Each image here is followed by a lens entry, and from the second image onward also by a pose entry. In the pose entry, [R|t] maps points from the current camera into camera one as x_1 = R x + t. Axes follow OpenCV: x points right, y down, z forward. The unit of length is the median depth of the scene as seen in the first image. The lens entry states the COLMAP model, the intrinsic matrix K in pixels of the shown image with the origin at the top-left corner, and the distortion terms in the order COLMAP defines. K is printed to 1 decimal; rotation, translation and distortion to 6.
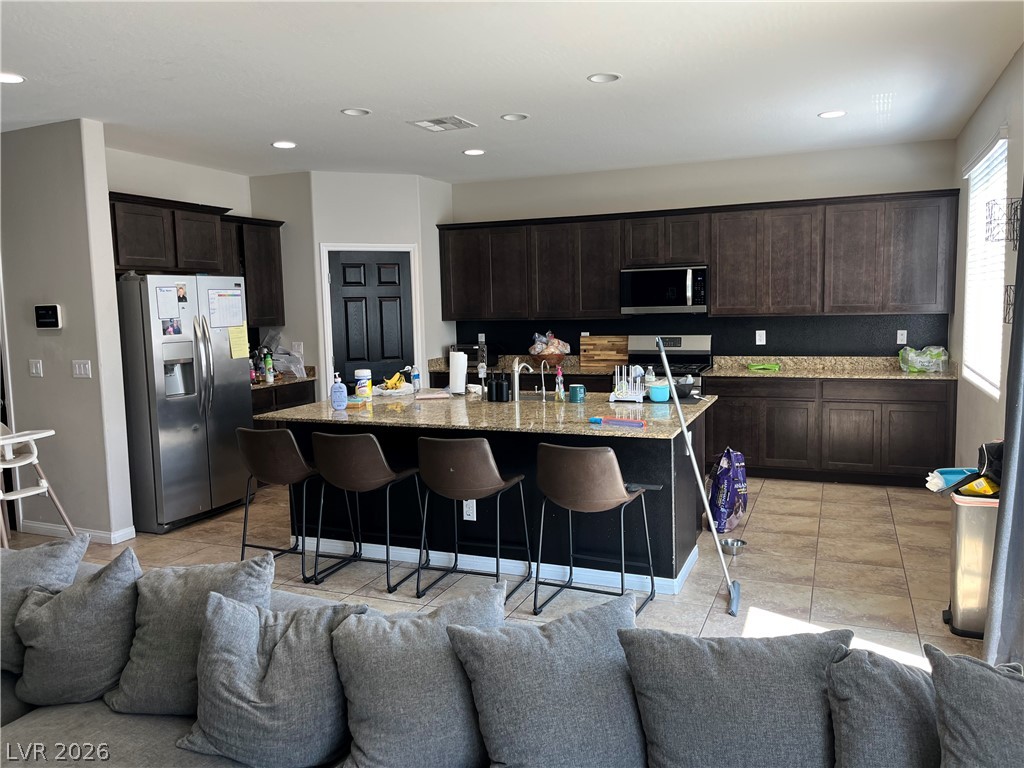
lens RADIAL K [[777.7, 0, 512.0], [0, 777.7, 384.0], [0, 0, 1]] dist [0.008638, 0.000907]
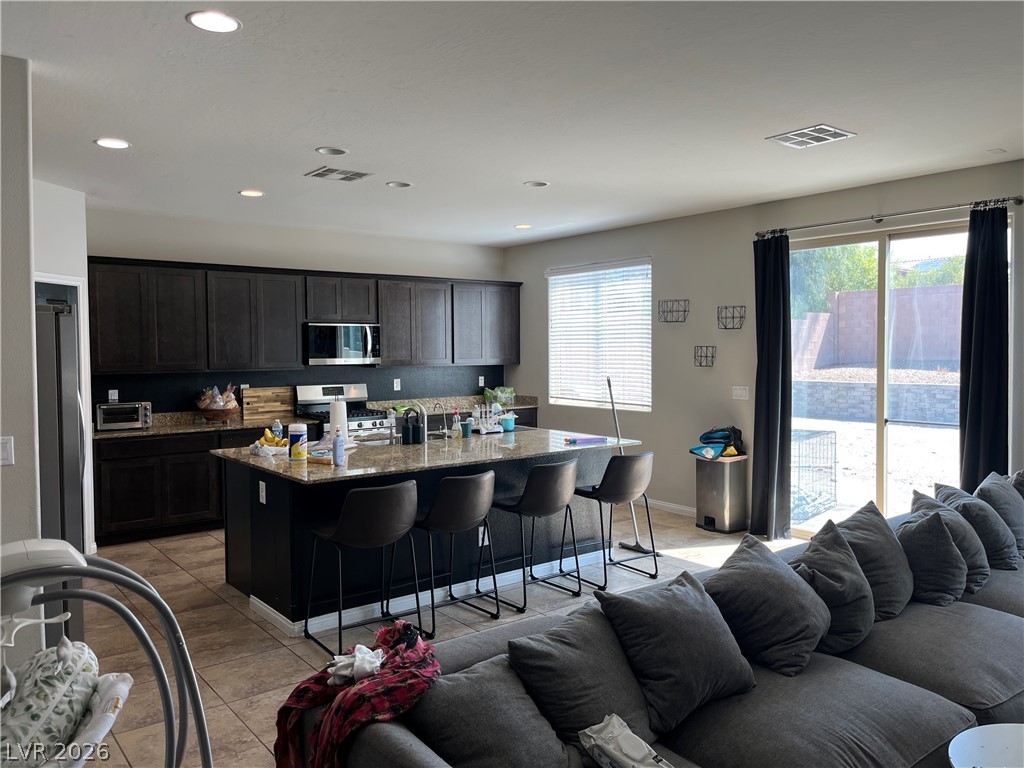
lens RADIAL K [[778.0, 0, 512.0], [0, 778.0, 384.0], [0, 0, 1]] dist [0.001634, -0.000395]
pose [[0.483387, -0.021056, 0.875153, -0.722970], [0.087886, 0.995827, -0.024585, -0.017124], [-0.870984, 0.088798, 0.483221, 0.291997]]
